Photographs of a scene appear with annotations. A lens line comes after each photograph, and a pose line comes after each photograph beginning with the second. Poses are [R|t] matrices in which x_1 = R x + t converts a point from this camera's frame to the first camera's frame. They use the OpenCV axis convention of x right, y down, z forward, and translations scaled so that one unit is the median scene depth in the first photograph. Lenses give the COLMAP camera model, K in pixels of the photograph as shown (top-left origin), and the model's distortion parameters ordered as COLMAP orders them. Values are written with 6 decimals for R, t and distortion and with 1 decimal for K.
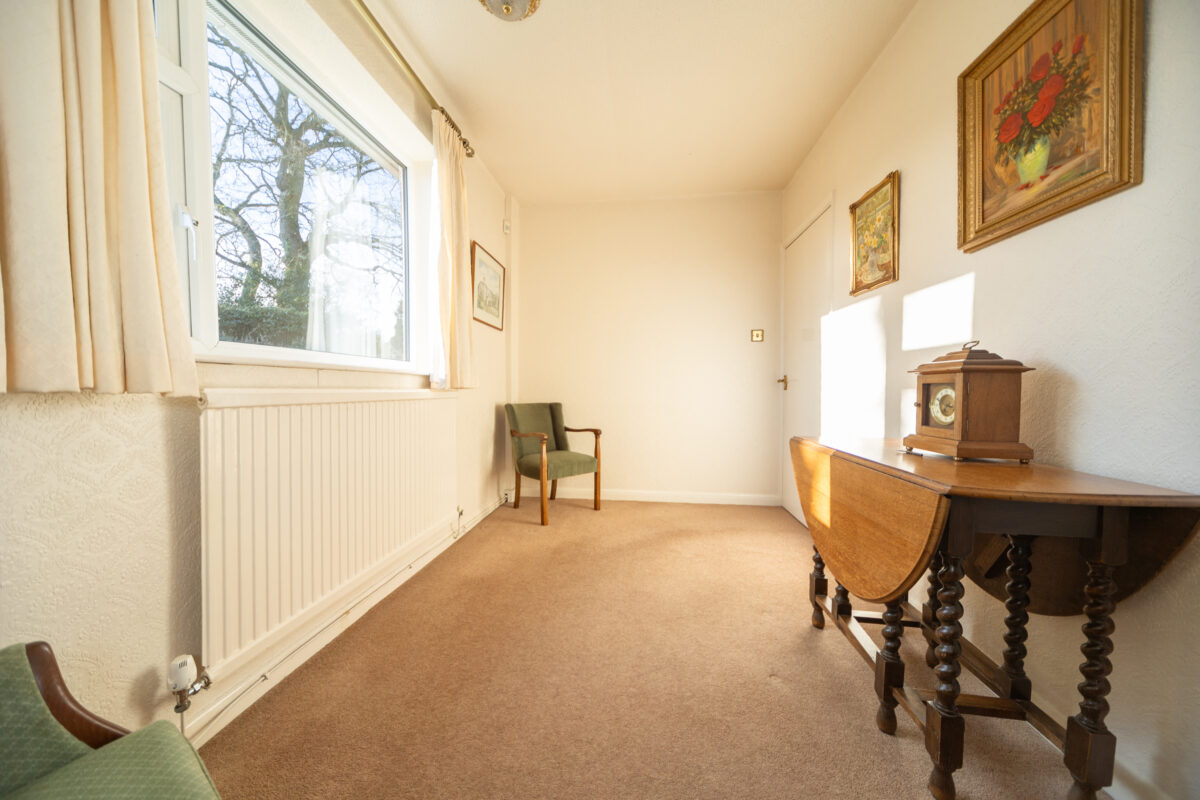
lens RADIAL K [[424.4, 0, 598.5], [0, 424.4, 395.2], [0, 0, 1]] dist [0.001392, 0.000106]
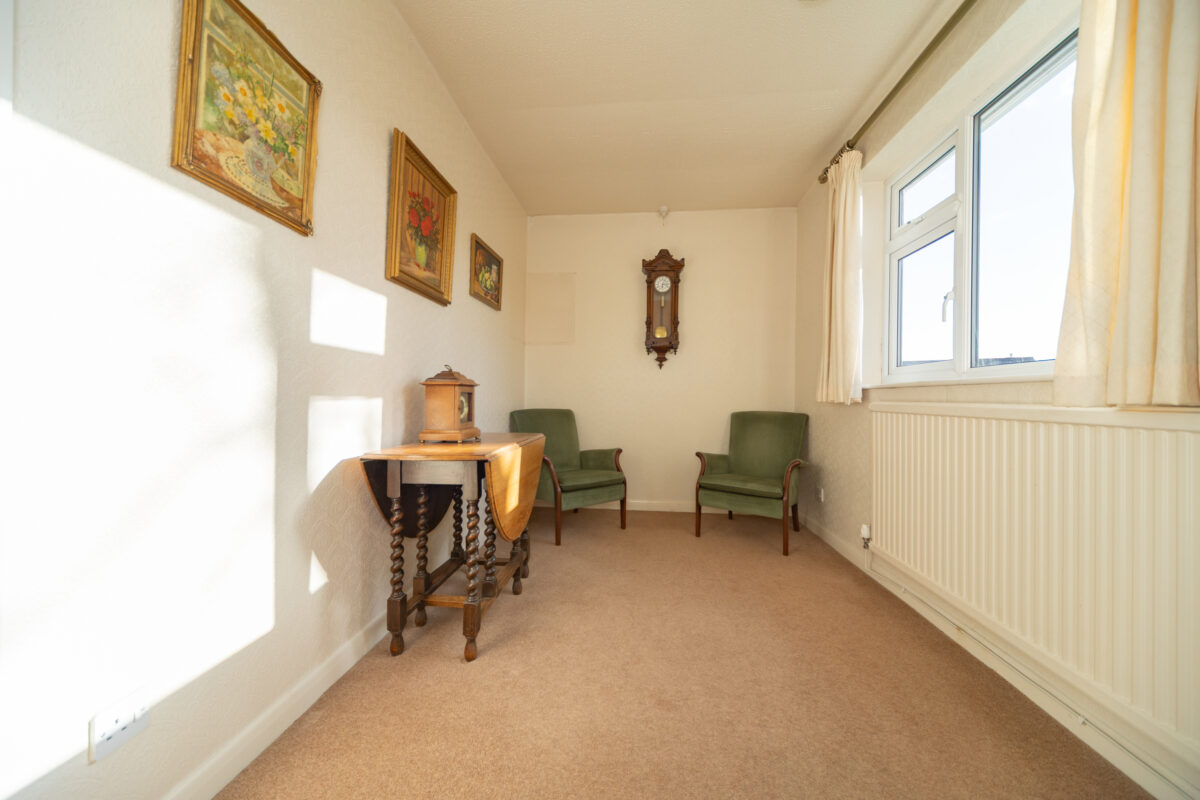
lens RADIAL K [[424.4, 0, 599.7], [0, 424.4, 398.0], [0, 0, 1]] dist [0.001392, 0.000106]
pose [[-0.999578, -0.014011, -0.025432, 0.342278], [-0.014612, 0.999615, 0.023607, -0.047462], [0.025091, 0.023968, -0.999398, 2.380579]]
